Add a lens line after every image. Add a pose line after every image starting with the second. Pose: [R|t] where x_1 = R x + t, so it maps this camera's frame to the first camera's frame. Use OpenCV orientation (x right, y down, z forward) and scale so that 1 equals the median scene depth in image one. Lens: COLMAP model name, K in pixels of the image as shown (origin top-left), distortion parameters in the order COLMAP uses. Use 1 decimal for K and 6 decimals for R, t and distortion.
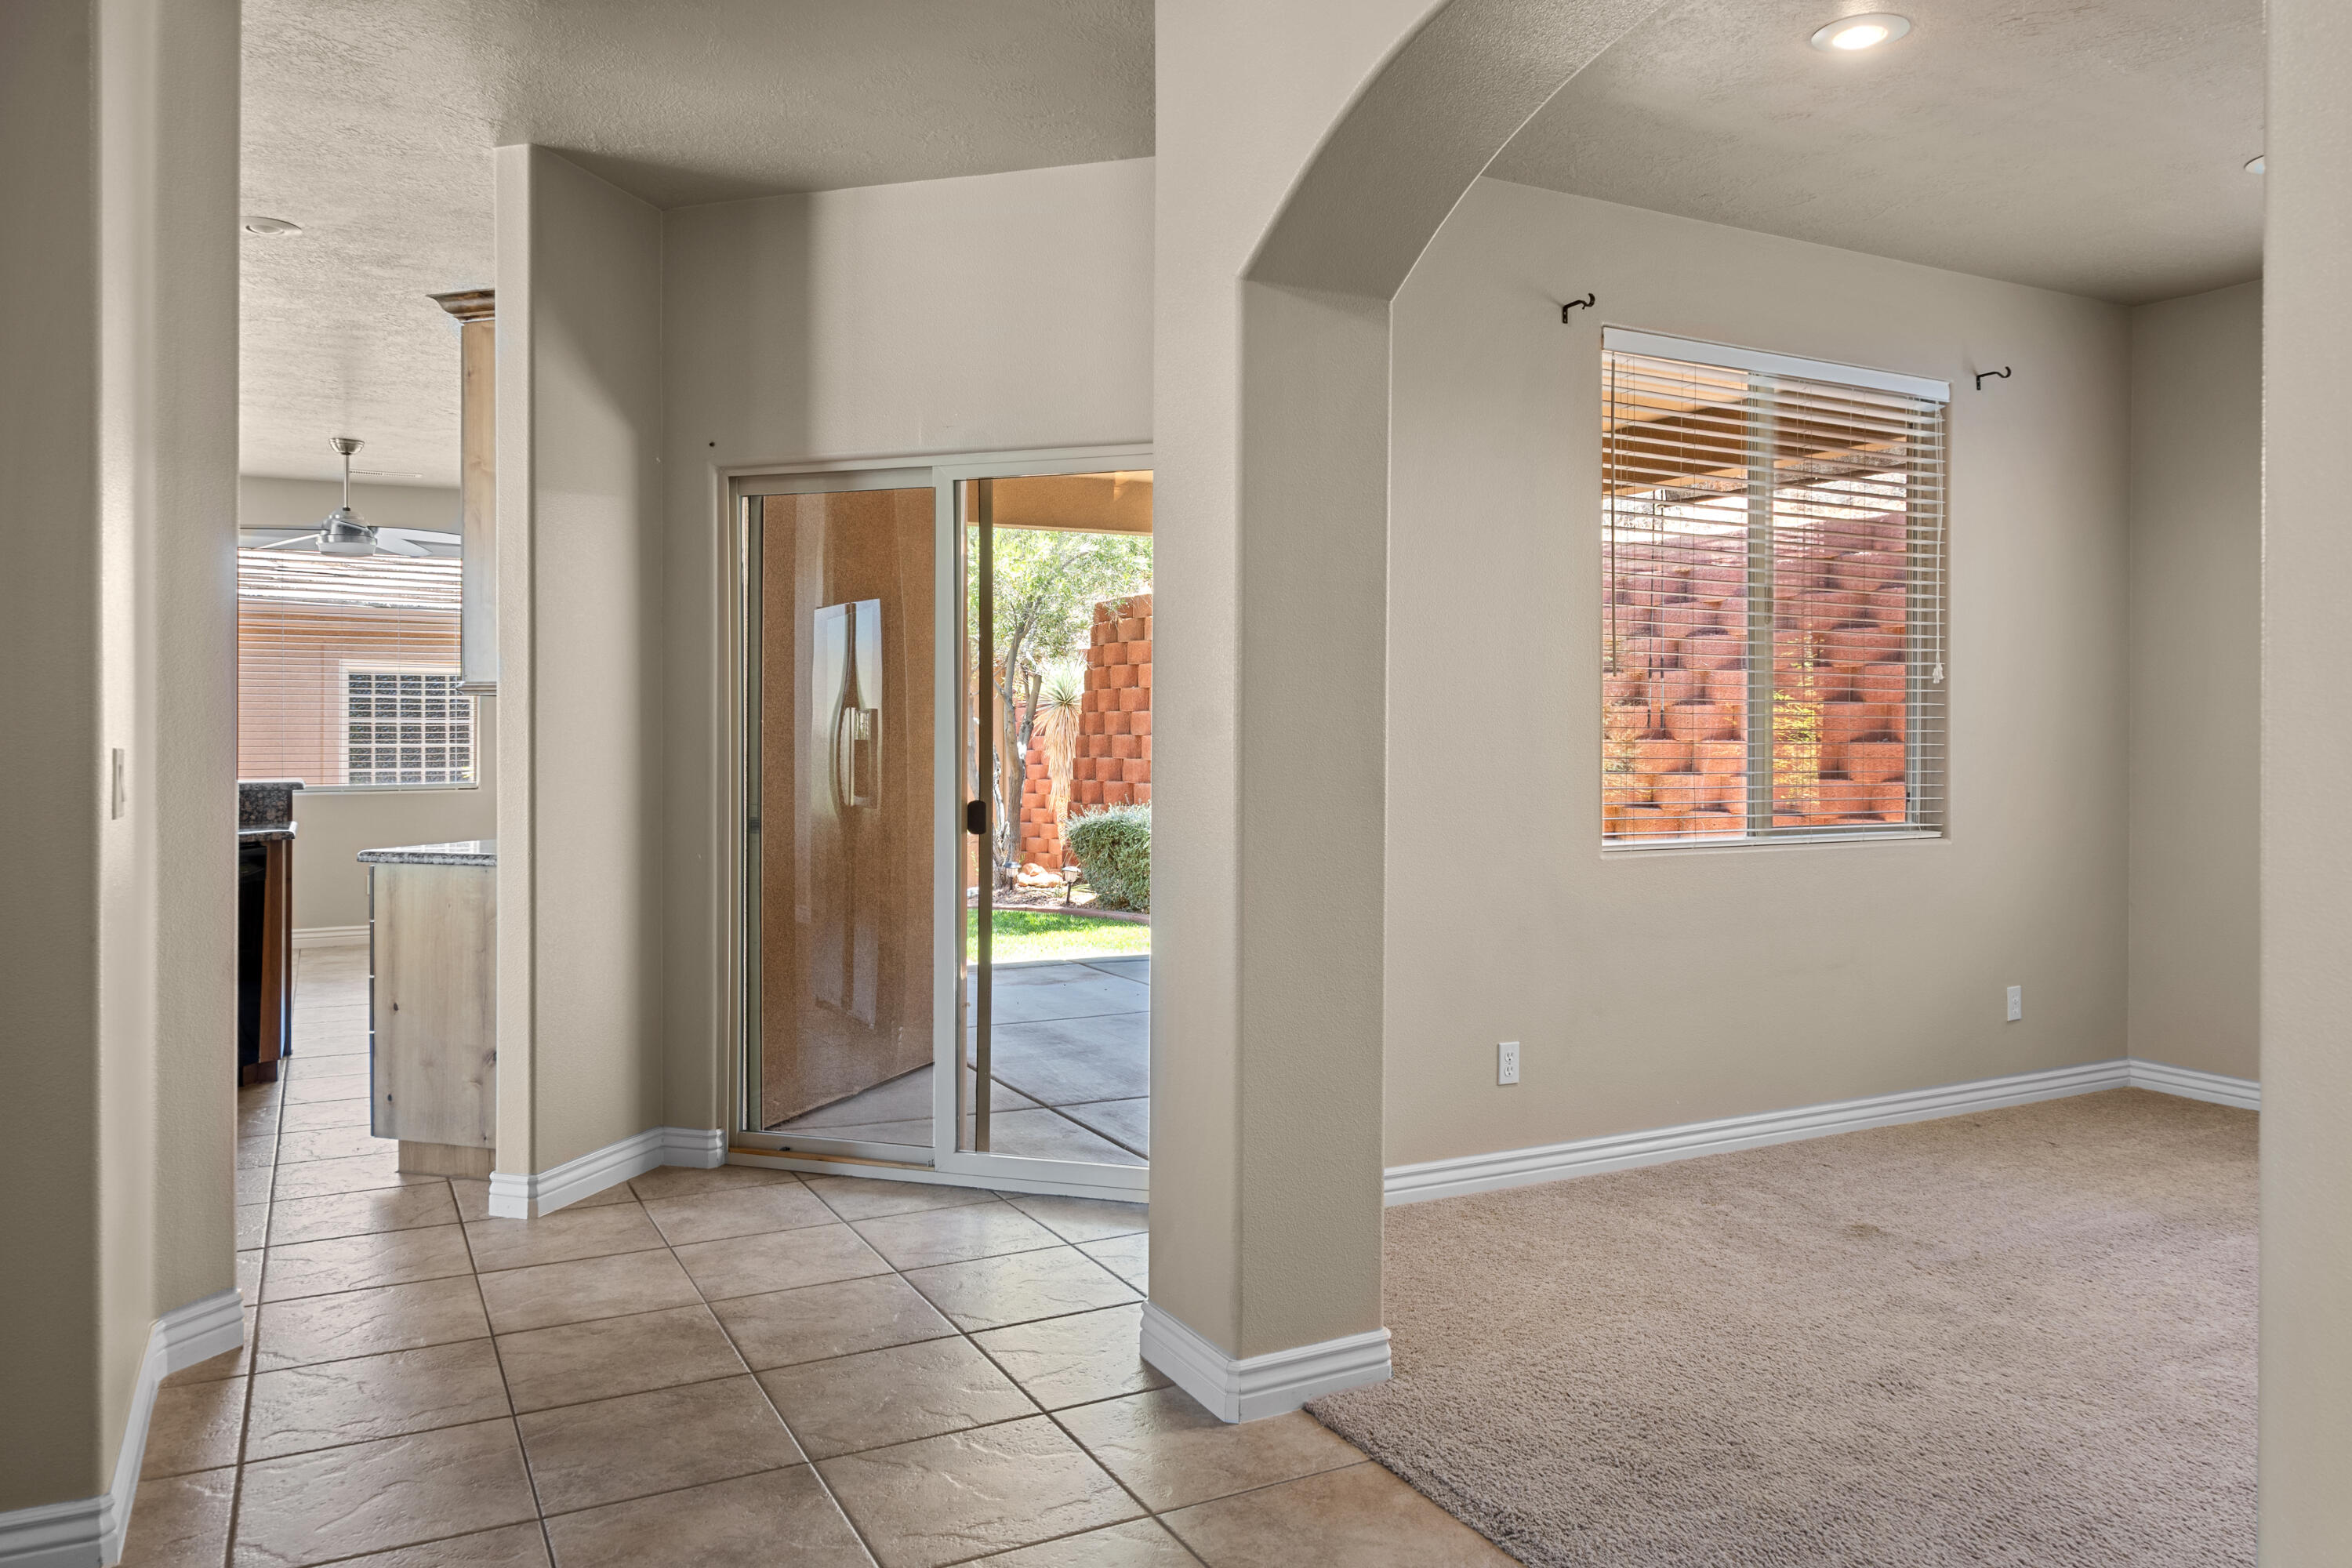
lens RADIAL K [[1629.9, 0, 1175.7], [0, 1629.9, 772.0], [0, 0, 1]] dist [-0.010320, 0.006308]
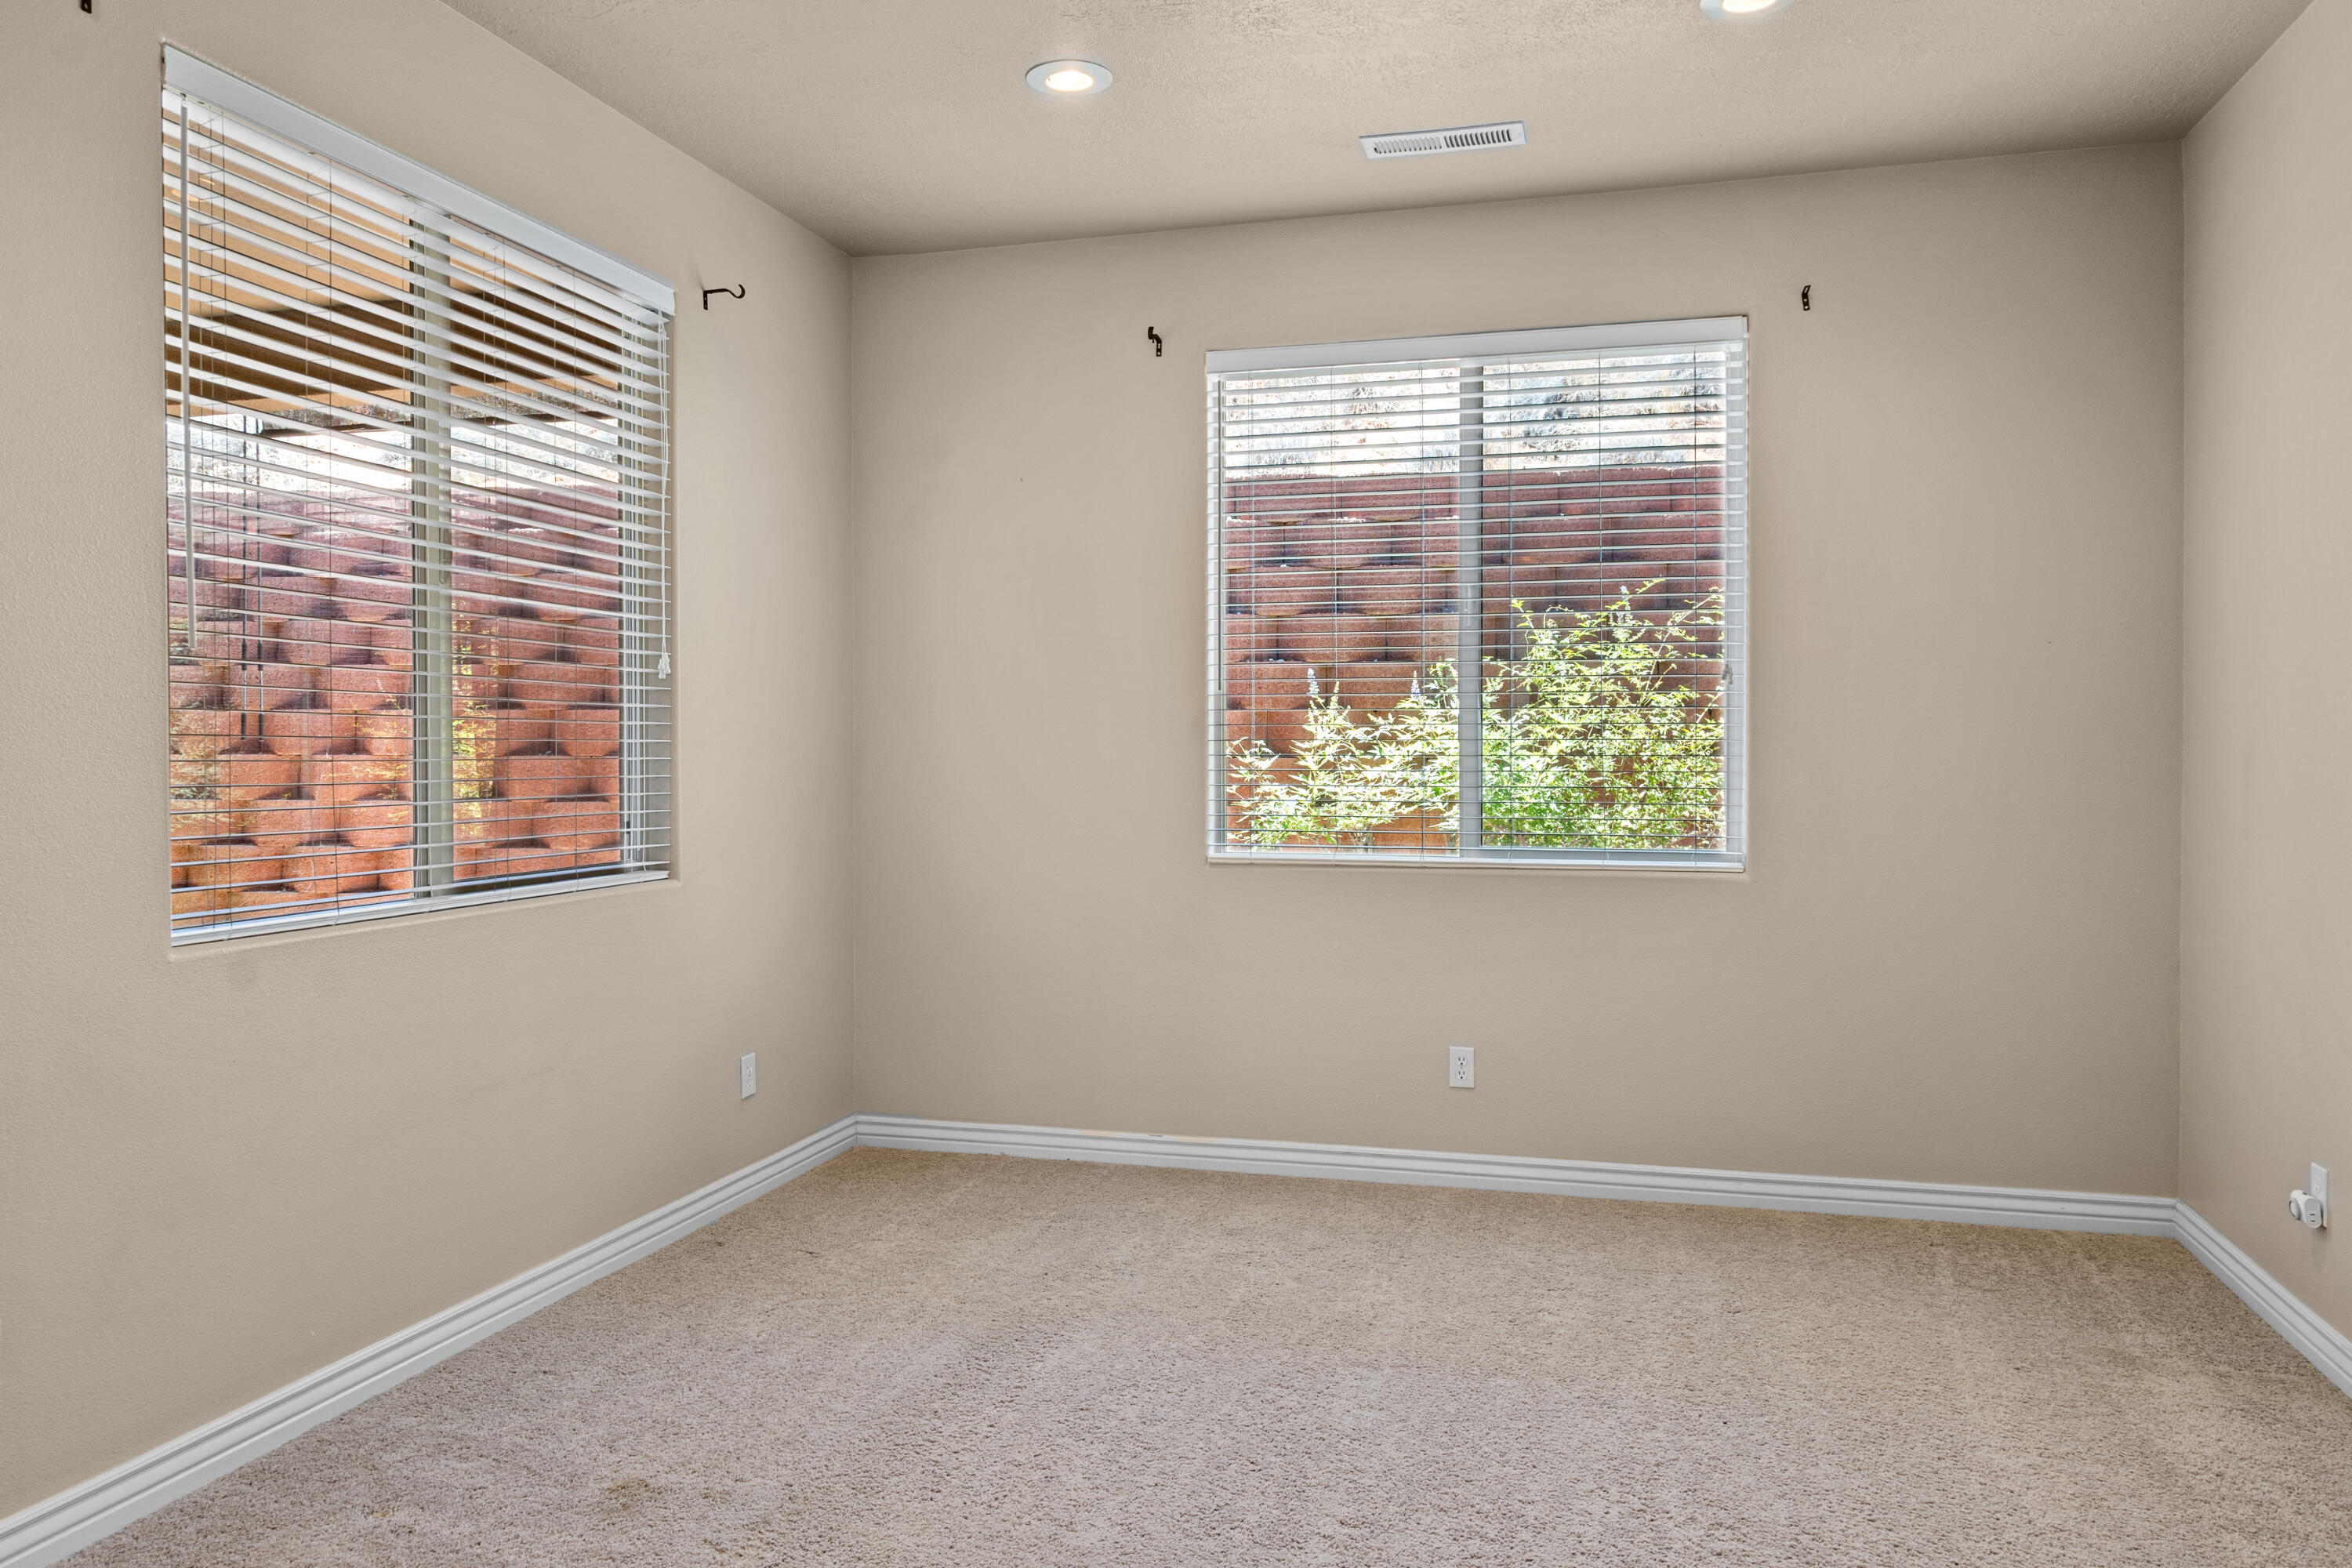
lens RADIAL K [[1629.9, 0, 1182.1], [0, 1629.9, 733.9], [0, 0, 1]] dist [-0.010320, 0.006308]
pose [[0.686135, -0.001725, 0.727472, 0.075301], [0.023155, 0.999542, -0.019469, -0.007745], [-0.727105, 0.030204, 0.685861, 0.289919]]
